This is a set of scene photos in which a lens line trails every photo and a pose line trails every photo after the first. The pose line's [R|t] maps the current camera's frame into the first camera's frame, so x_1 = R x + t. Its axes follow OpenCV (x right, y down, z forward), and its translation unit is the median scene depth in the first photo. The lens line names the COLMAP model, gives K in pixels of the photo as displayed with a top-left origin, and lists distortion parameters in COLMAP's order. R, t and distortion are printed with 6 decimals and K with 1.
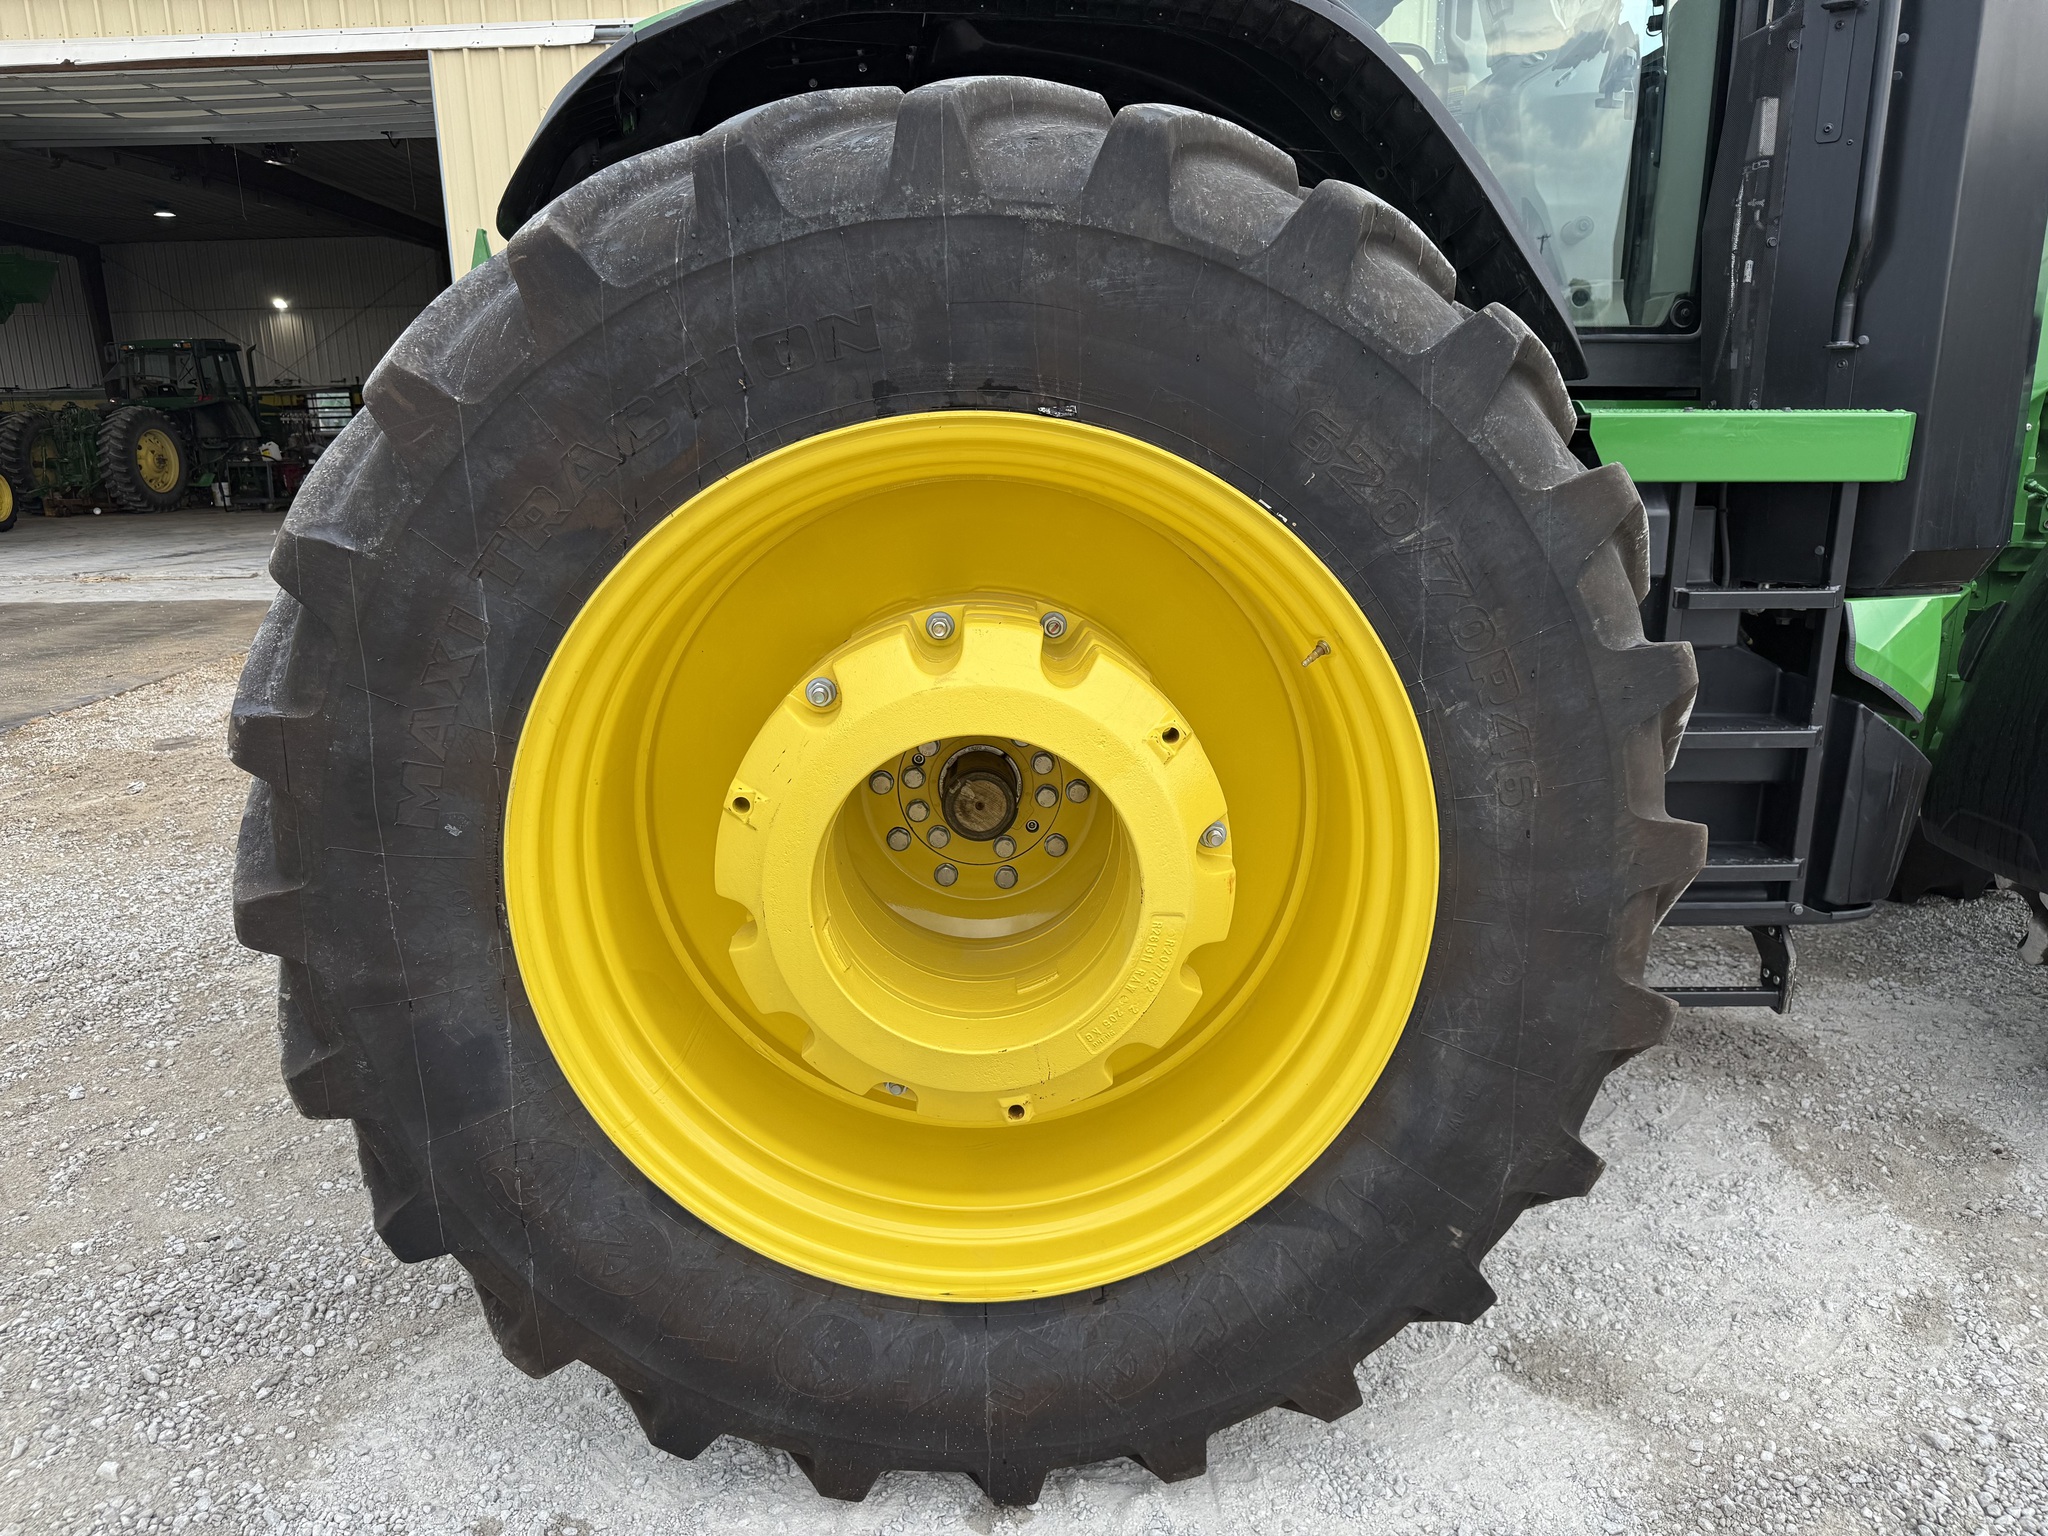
lens RADIAL K [[1424.9, 0, 1032.8], [0, 1424.9, 772.8], [0, 0, 1]] dist [0.109970, -0.168122]
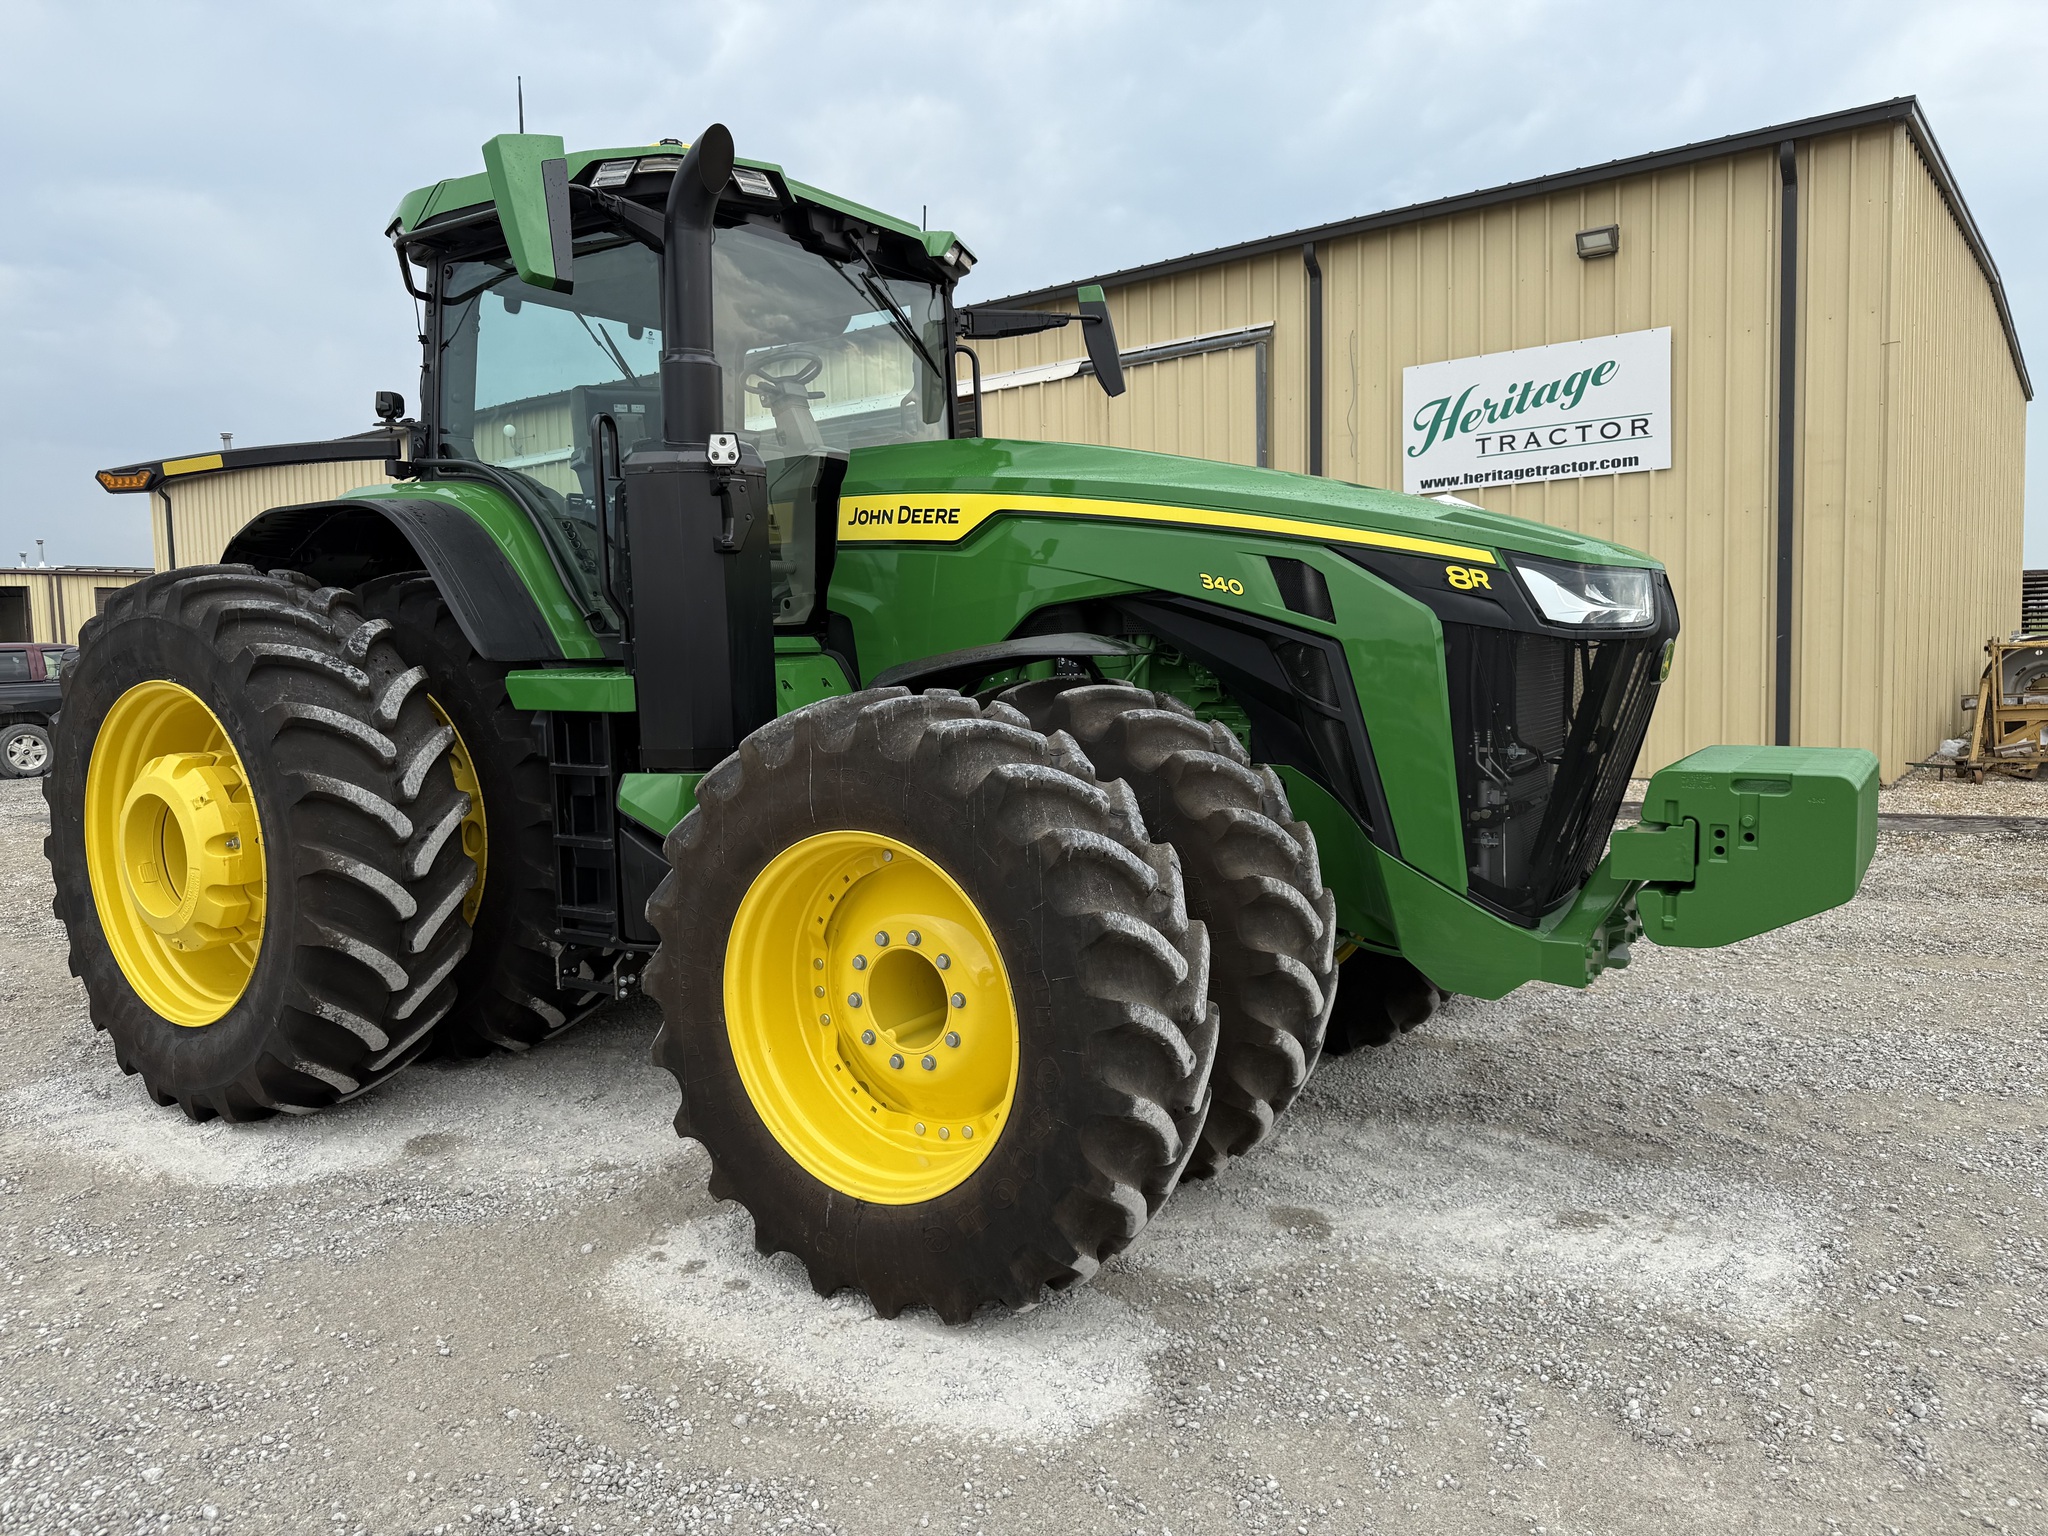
lens RADIAL K [[1424.9, 0, 1032.8], [0, 1424.9, 772.8], [0, 0, 1]] dist [0.109970, -0.168122]
pose [[0.818164, 0.043731, -0.573319, 2.785902], [-0.124380, 0.986956, -0.102215, 0.007556], [0.561371, 0.154938, 0.812931, -0.307368]]
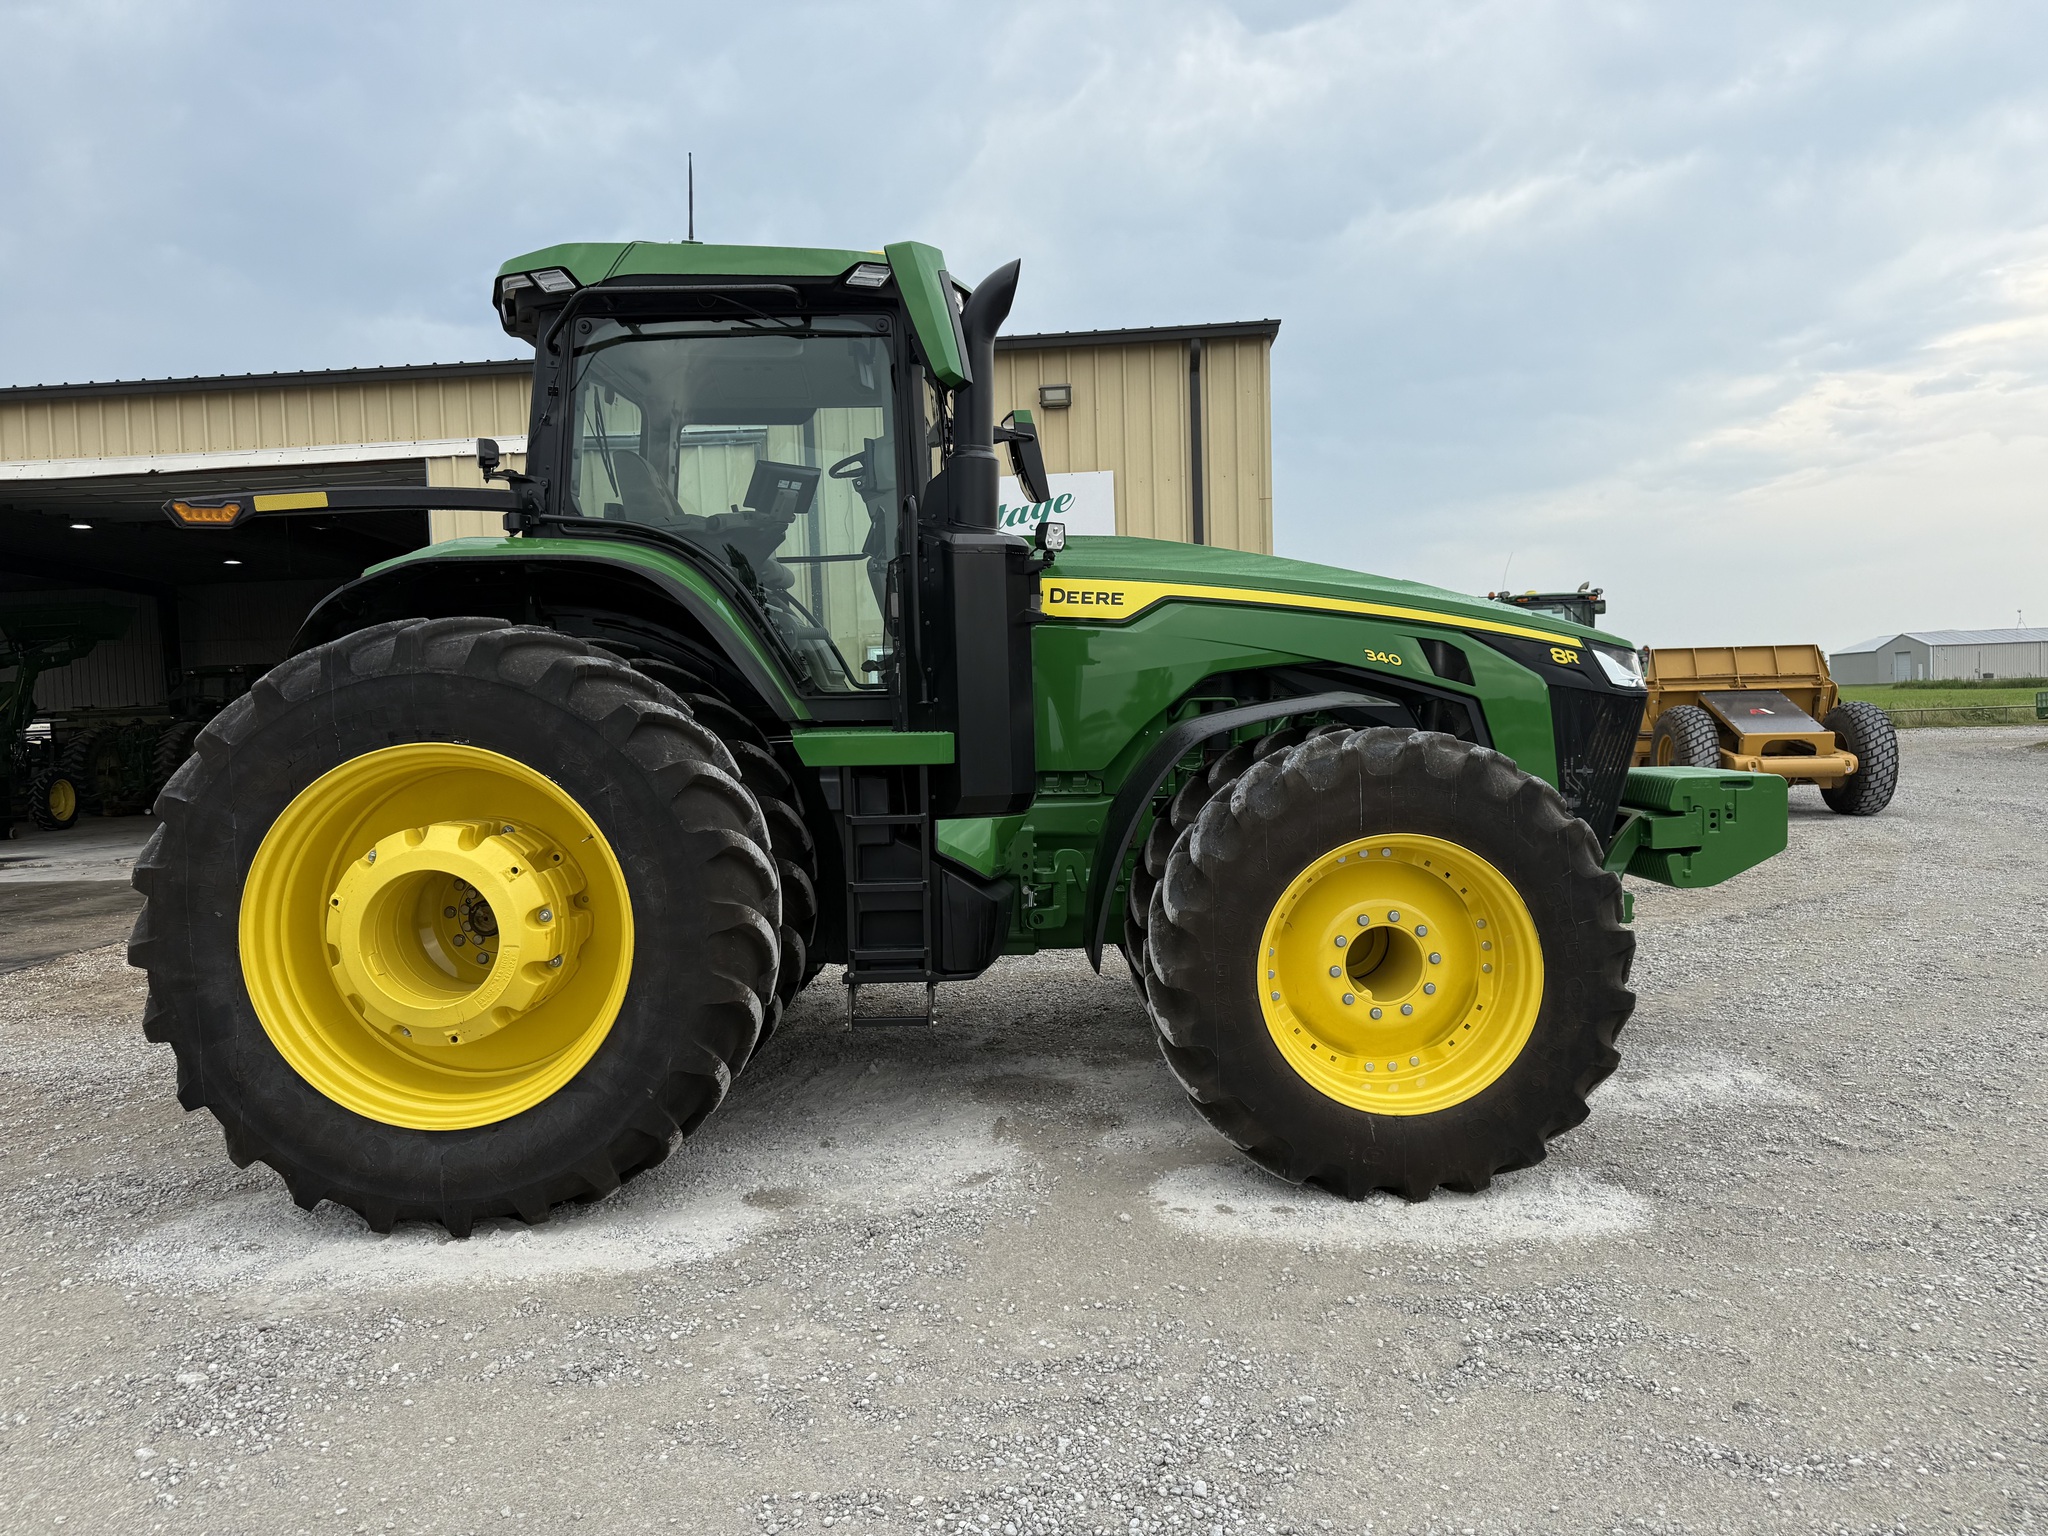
lens RADIAL K [[1424.9, 0, 1032.8], [0, 1424.9, 772.8], [0, 0, 1]] dist [0.109970, -0.168122]
pose [[0.999586, -0.016306, -0.023712, 1.004907], [0.011305, 0.980235, -0.197514, 0.295377], [0.026463, 0.197165, 0.980013, -1.367026]]
